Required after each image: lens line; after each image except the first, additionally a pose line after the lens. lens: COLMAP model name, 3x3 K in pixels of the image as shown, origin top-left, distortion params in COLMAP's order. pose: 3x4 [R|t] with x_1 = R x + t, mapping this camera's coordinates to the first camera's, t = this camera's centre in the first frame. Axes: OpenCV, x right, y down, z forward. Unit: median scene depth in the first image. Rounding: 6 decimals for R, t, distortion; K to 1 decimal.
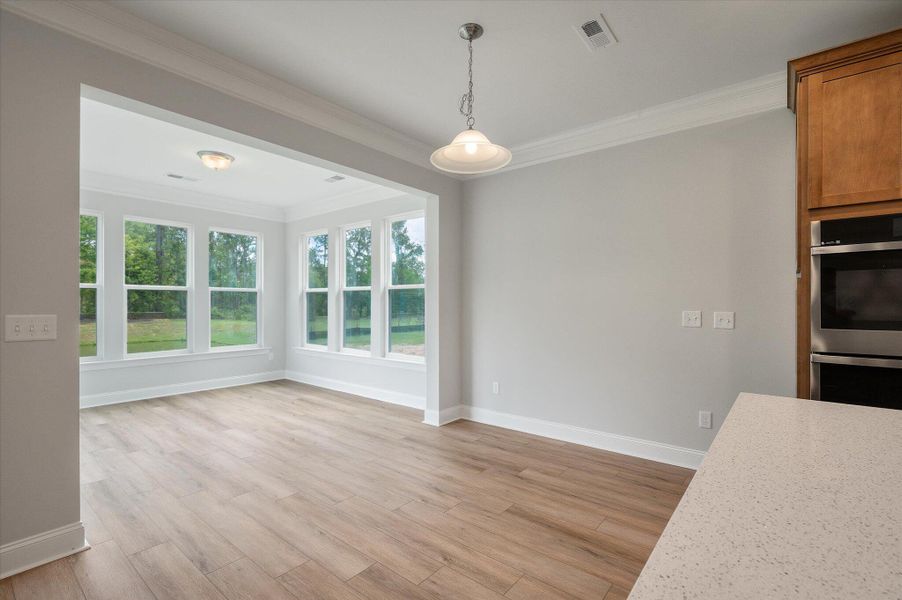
lens RADIAL K [[411.2, 0, 455.9], [0, 411.2, 303.6], [0, 0, 1]] dist [0.001188, -0.000570]
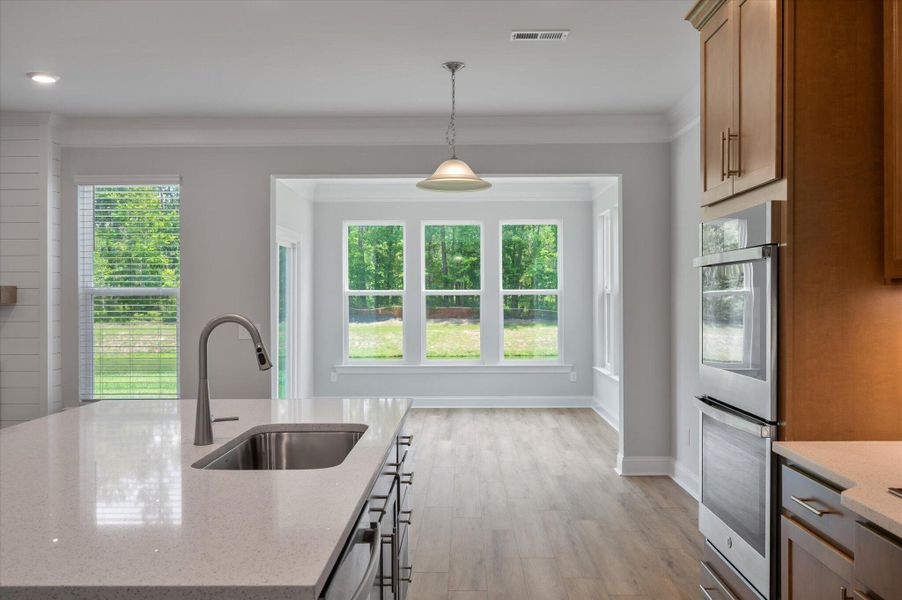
lens RADIAL K [[783.0, 0, 458.7], [0, 783.0, 300.7], [0, 0, 1]] dist [-0.010159, 0.002123]
pose [[0.621676, -0.000302, -0.783275, 1.055538], [0.005308, 0.999979, 0.003828, -0.040086], [0.783257, -0.006537, 0.621664, -0.161613]]
